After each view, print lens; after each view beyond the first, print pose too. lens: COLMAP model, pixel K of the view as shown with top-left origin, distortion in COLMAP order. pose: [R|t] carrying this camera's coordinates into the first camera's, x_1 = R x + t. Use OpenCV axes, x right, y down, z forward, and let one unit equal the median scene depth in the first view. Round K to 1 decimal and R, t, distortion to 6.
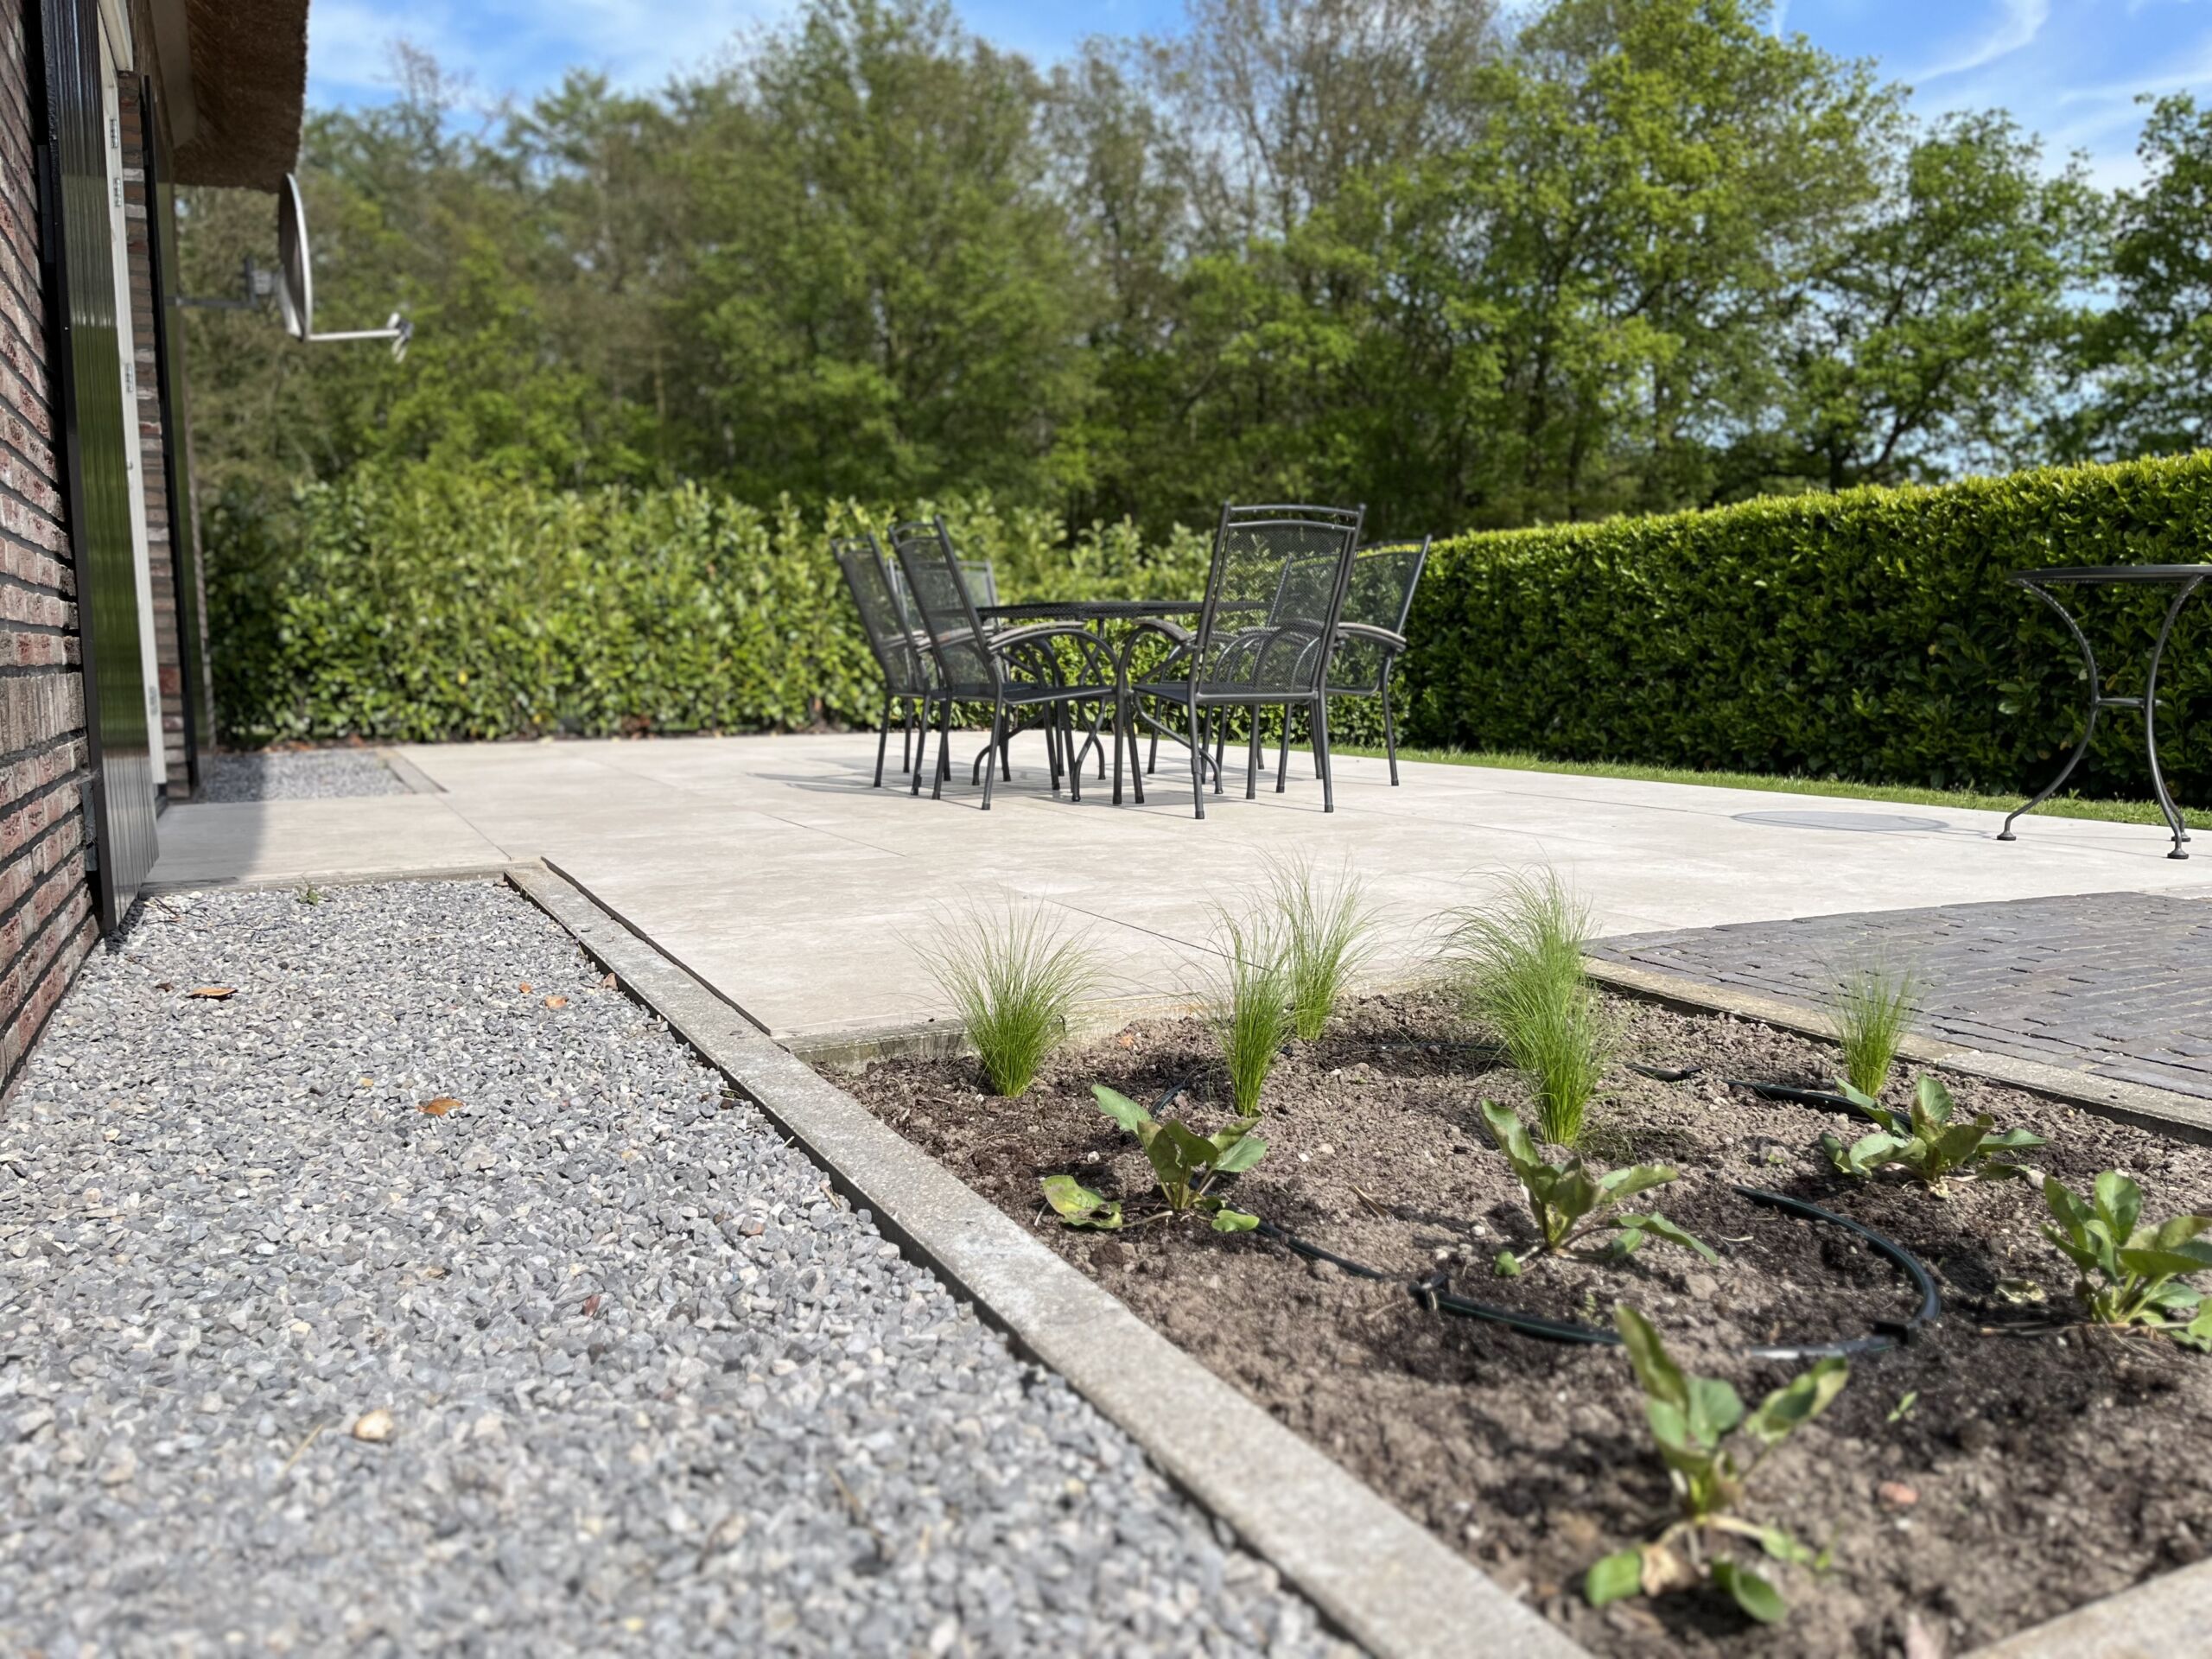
lens RADIAL K [[1666.0, 0, 1093.0], [0, 1666.0, 829.2], [0, 0, 1]] dist [0.064280, -0.082743]
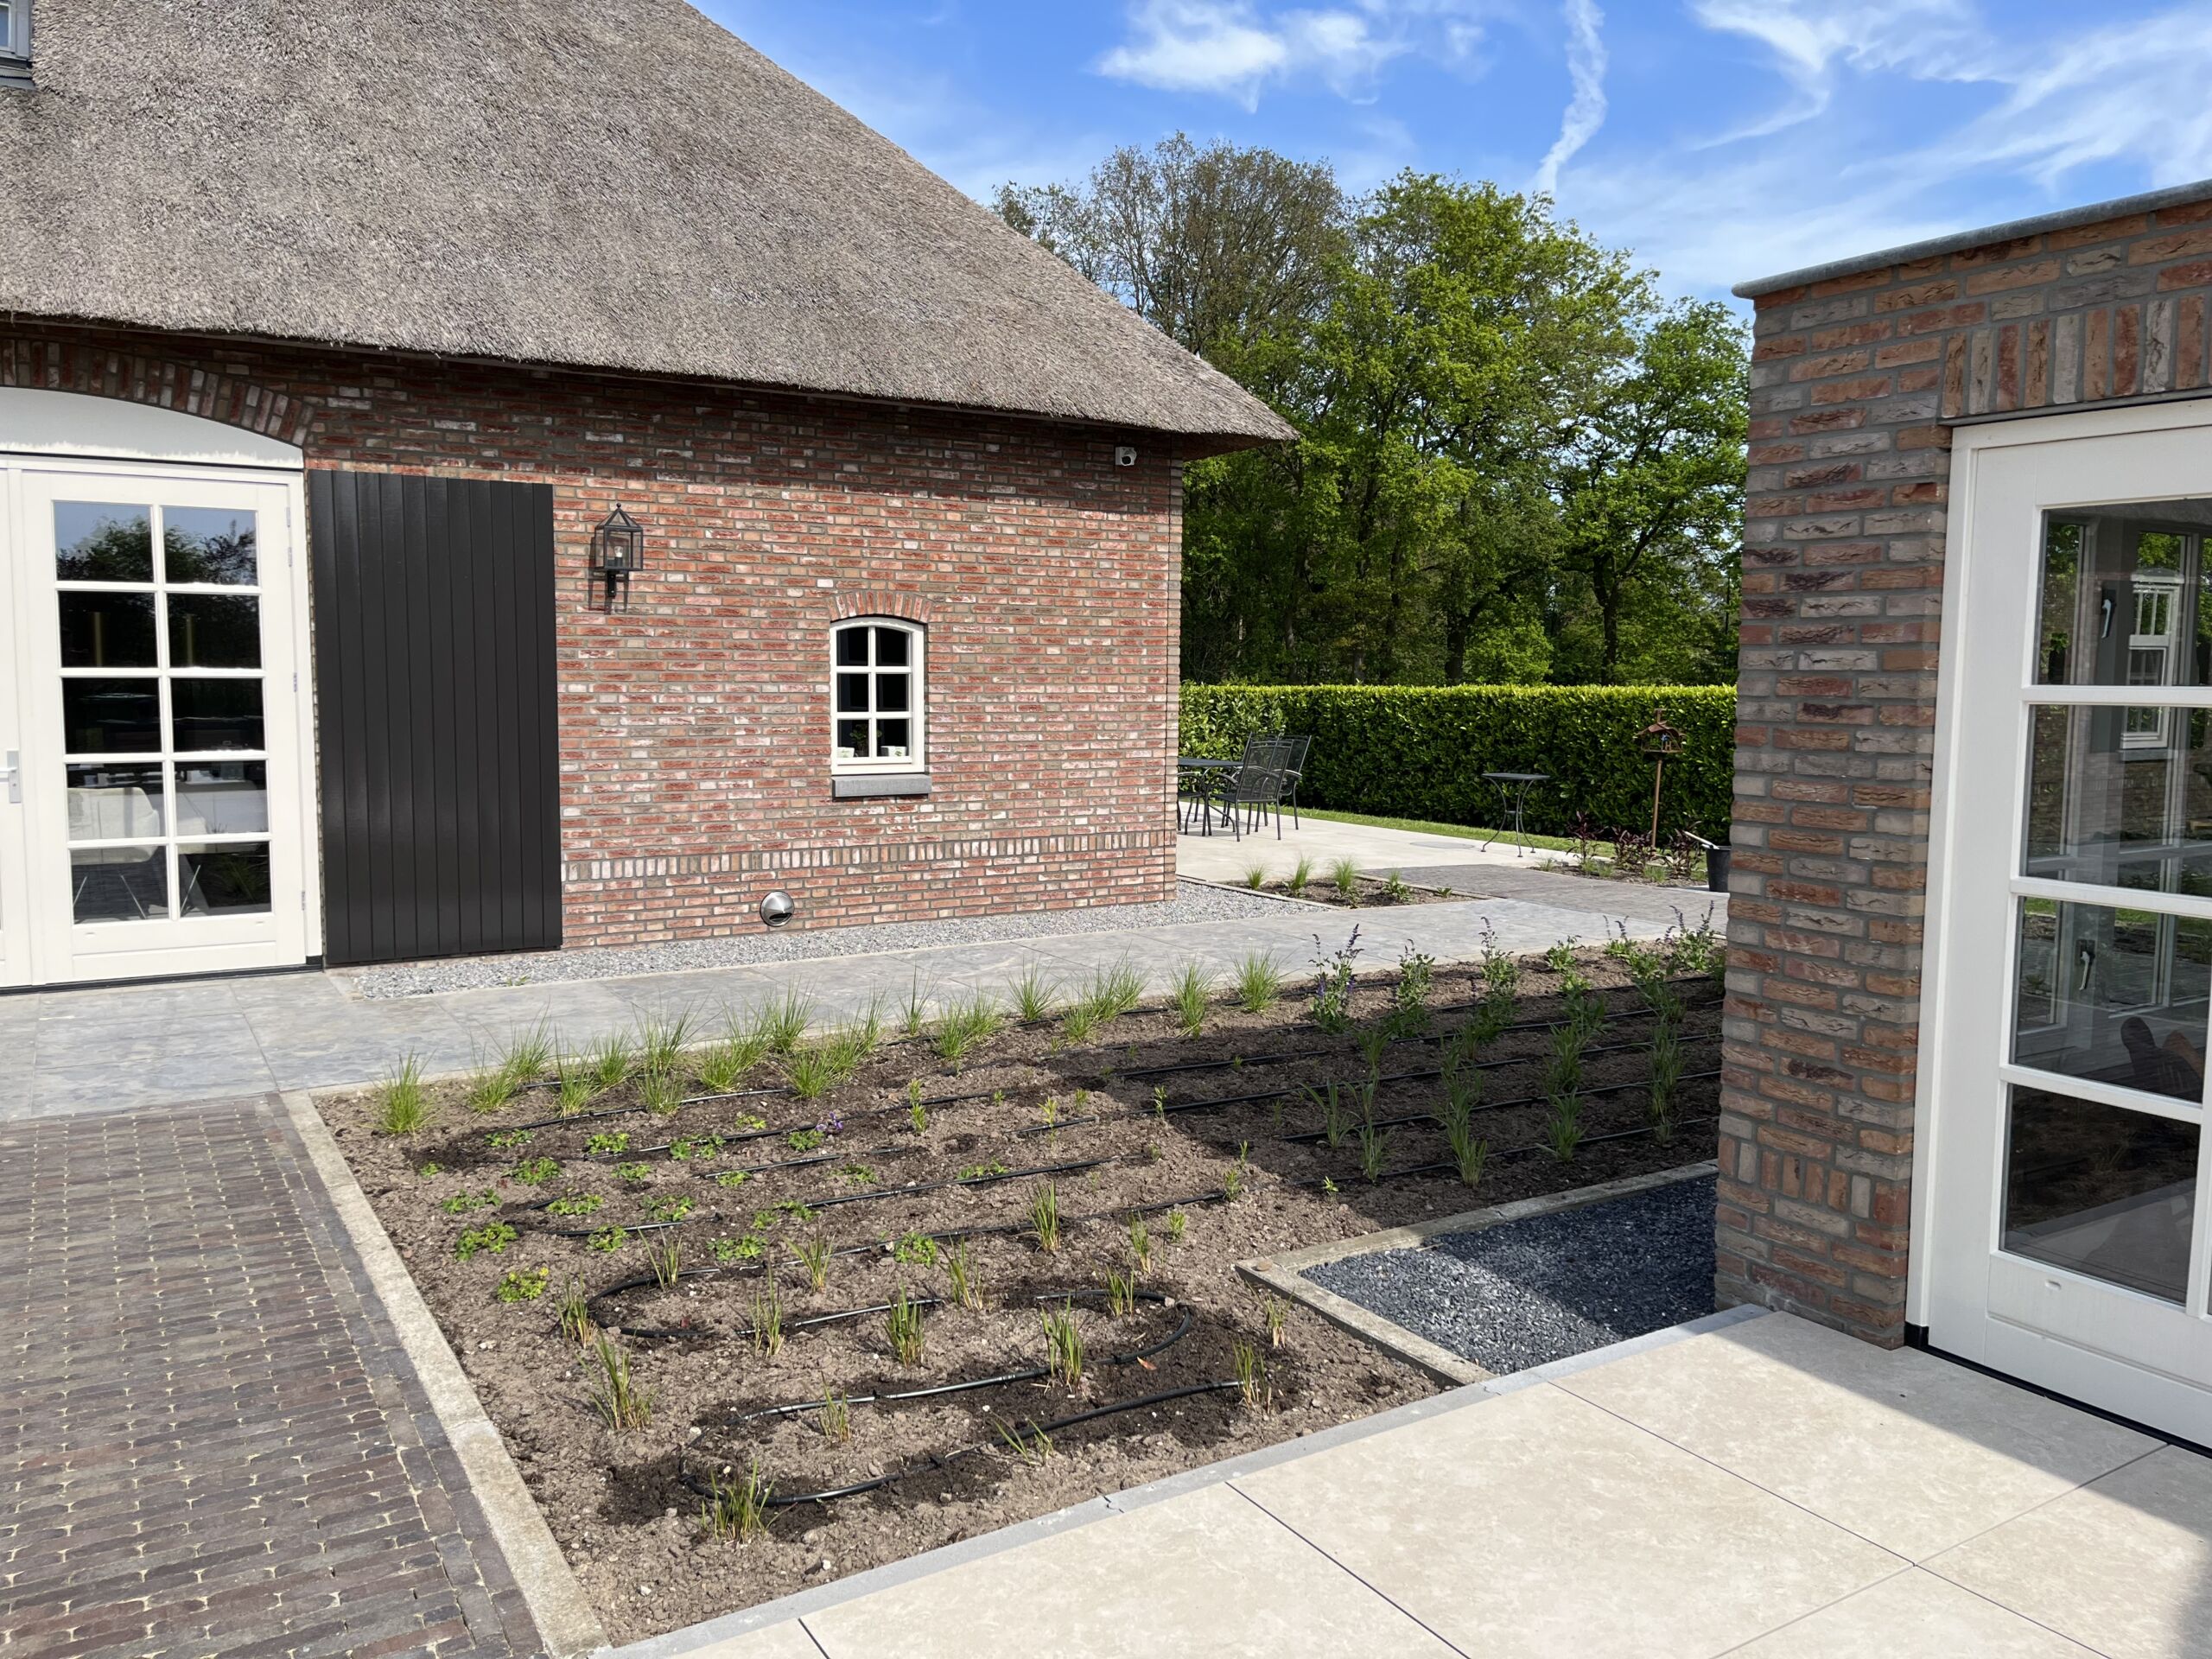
lens RADIAL K [[1666.0, 0, 1071.4], [0, 1666.0, 824.6], [0, 0, 1]] dist [0.064280, -0.082743]
pose [[0.996583, 0.013602, 0.081469, -0.071023], [-0.012625, 0.999842, -0.012493, 0.000403], [-0.081626, 0.011421, 0.996598, -0.291539]]
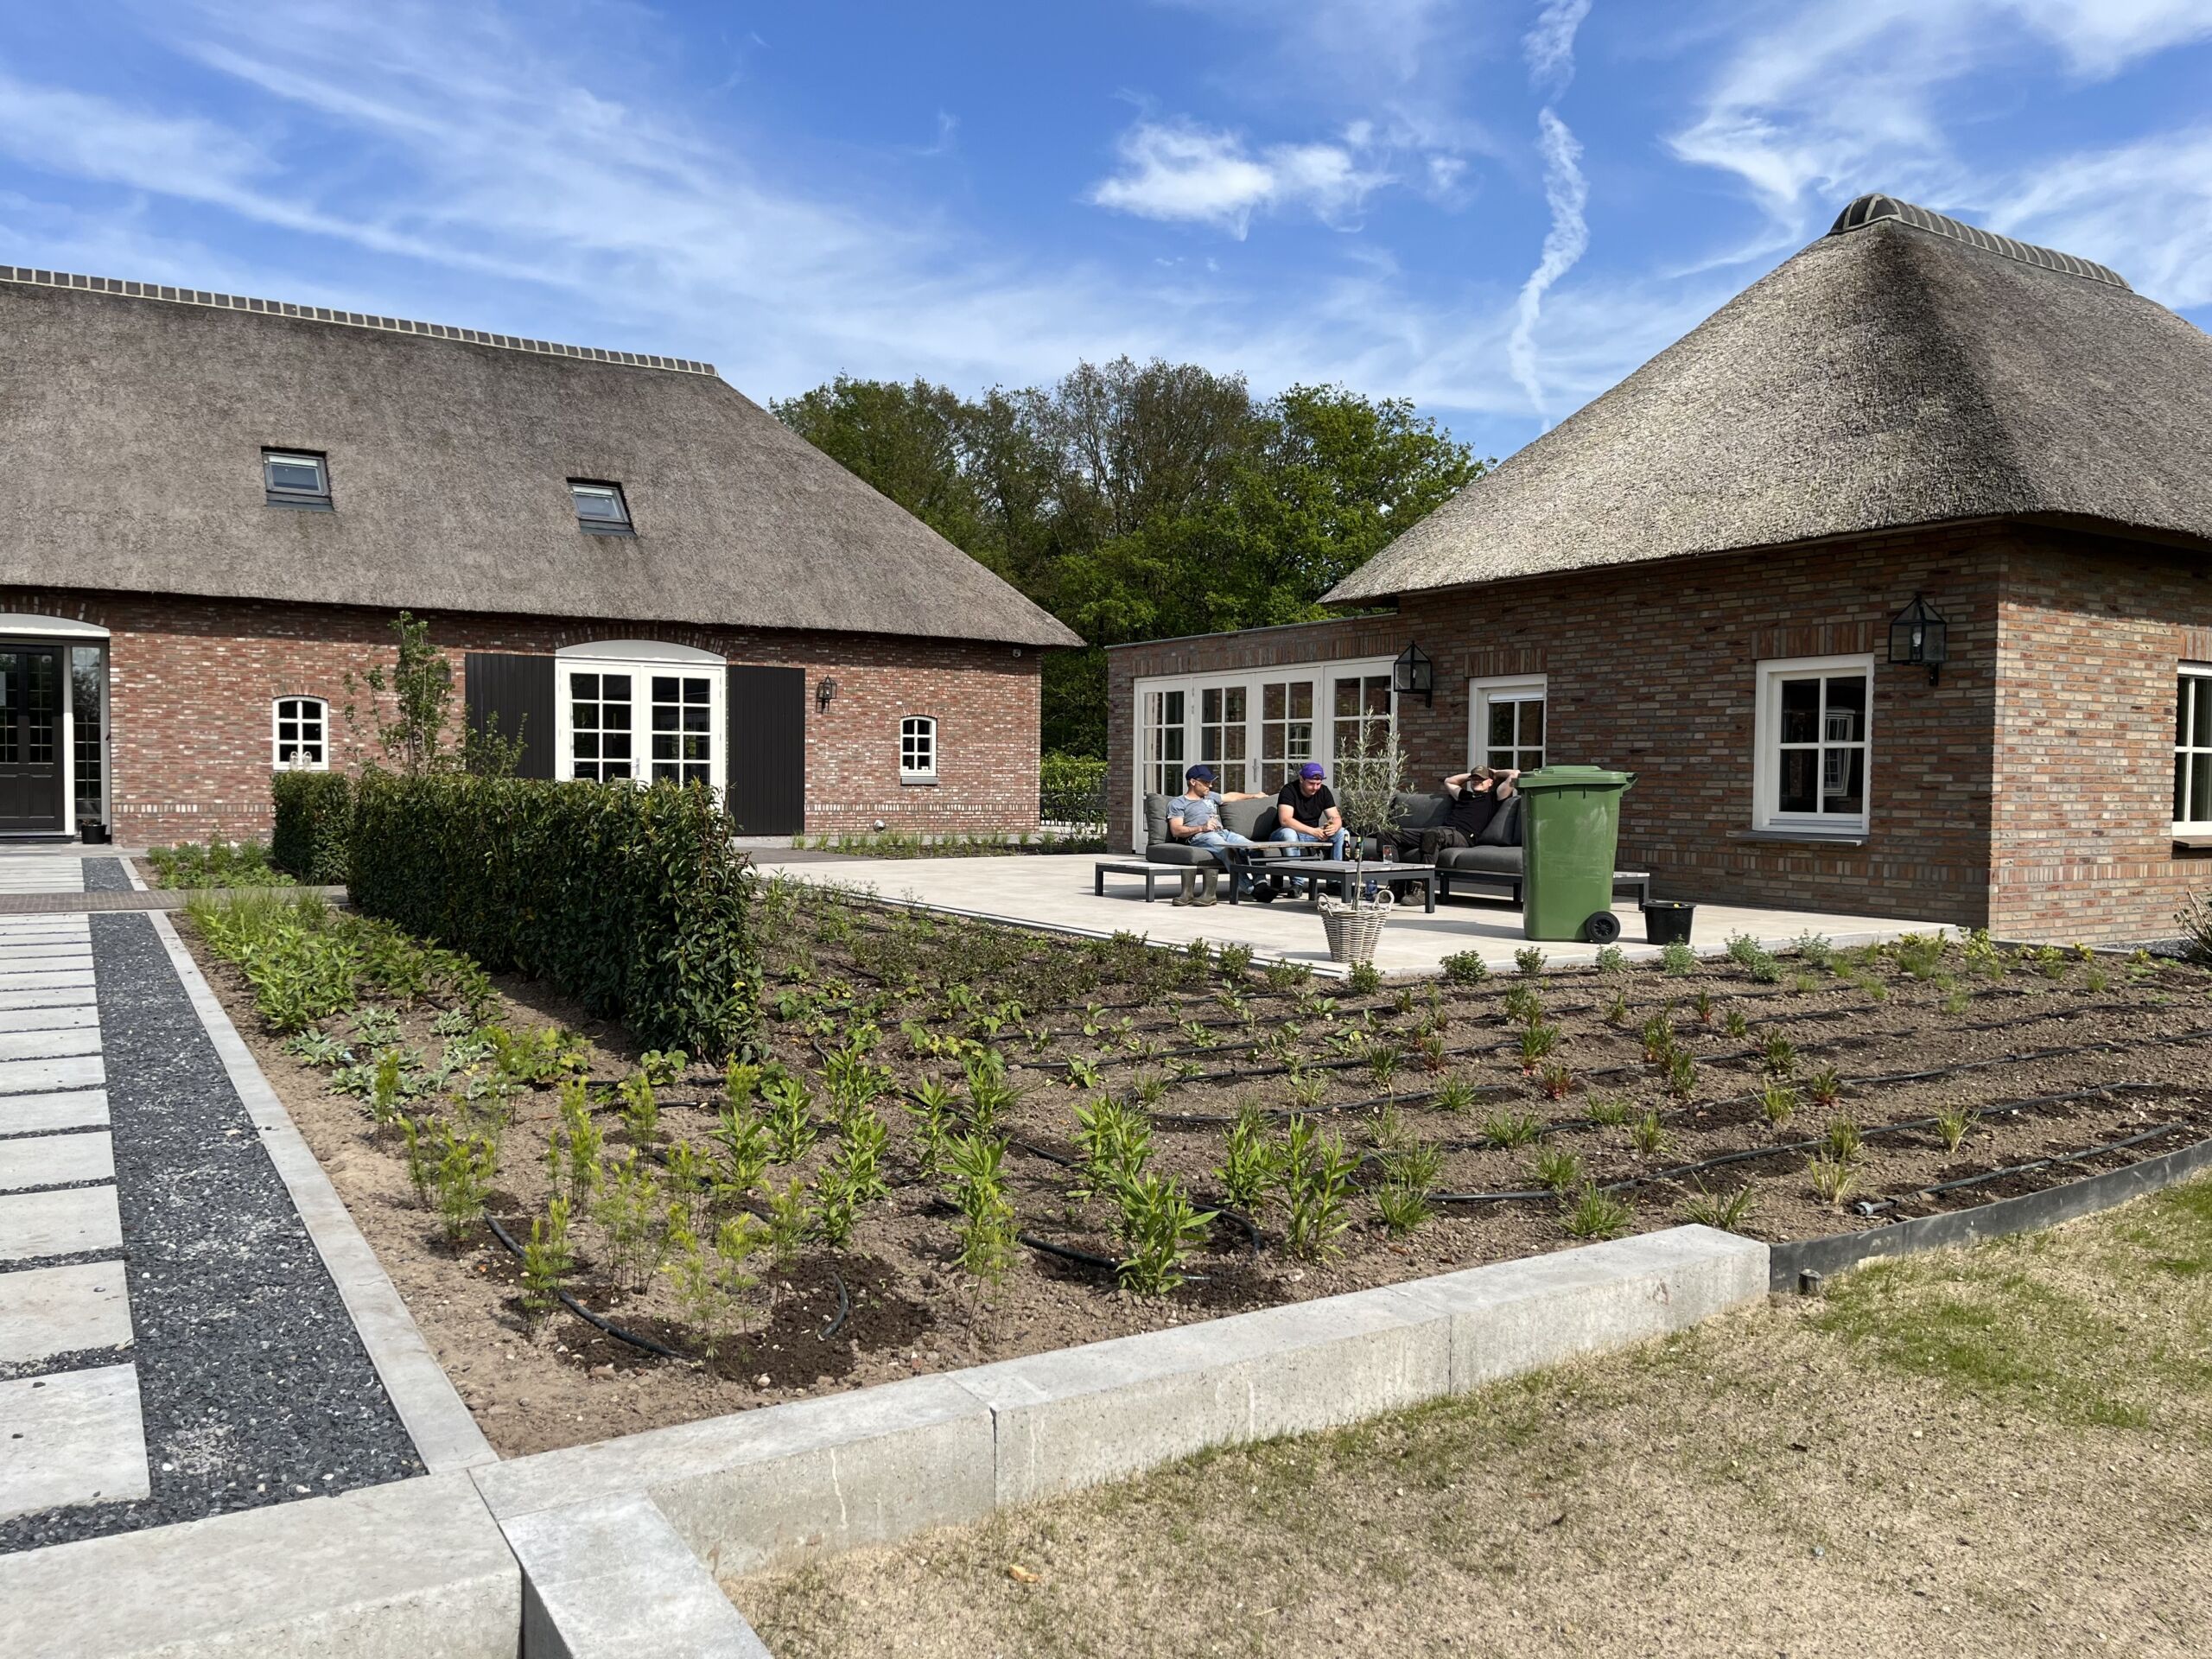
lens RADIAL K [[1666.0, 0, 1095.6], [0, 1666.0, 842.5], [0, 0, 1]] dist [0.064280, -0.082743]
pose [[0.995016, 0.018933, 0.097897, -0.074245], [-0.012446, 0.997712, -0.066457, 0.062479], [-0.098932, 0.064907, 0.992975, -0.718714]]
